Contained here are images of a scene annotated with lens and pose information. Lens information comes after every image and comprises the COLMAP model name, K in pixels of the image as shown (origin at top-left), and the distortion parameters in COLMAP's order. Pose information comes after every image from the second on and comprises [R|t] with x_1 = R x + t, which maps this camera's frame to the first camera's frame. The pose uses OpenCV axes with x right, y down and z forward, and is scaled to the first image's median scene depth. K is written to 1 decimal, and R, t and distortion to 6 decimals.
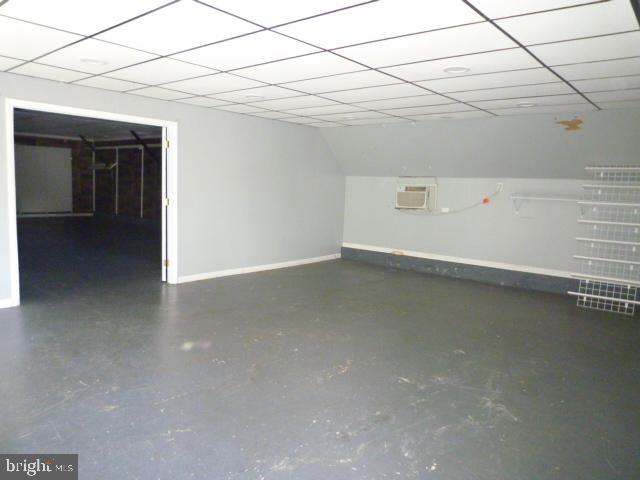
lens RADIAL K [[472.2, 0, 320.0], [0, 472.2, 240.0], [0, 0, 1]] dist [-0.008099, -0.000536]
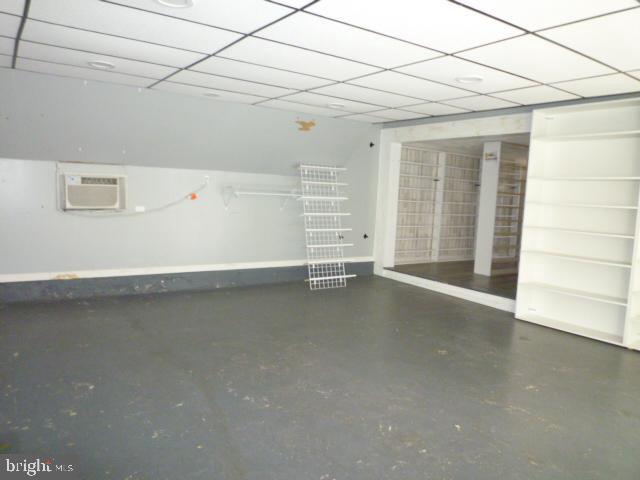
lens RADIAL K [[472.2, 0, 320.0], [0, 472.2, 240.0], [0, 0, 1]] dist [-0.008099, -0.000536]
pose [[0.268804, -0.119438, 0.955761, -0.425424], [0.073167, 0.991947, 0.103382, -0.077241], [-0.960412, 0.042140, 0.275378, 0.556940]]
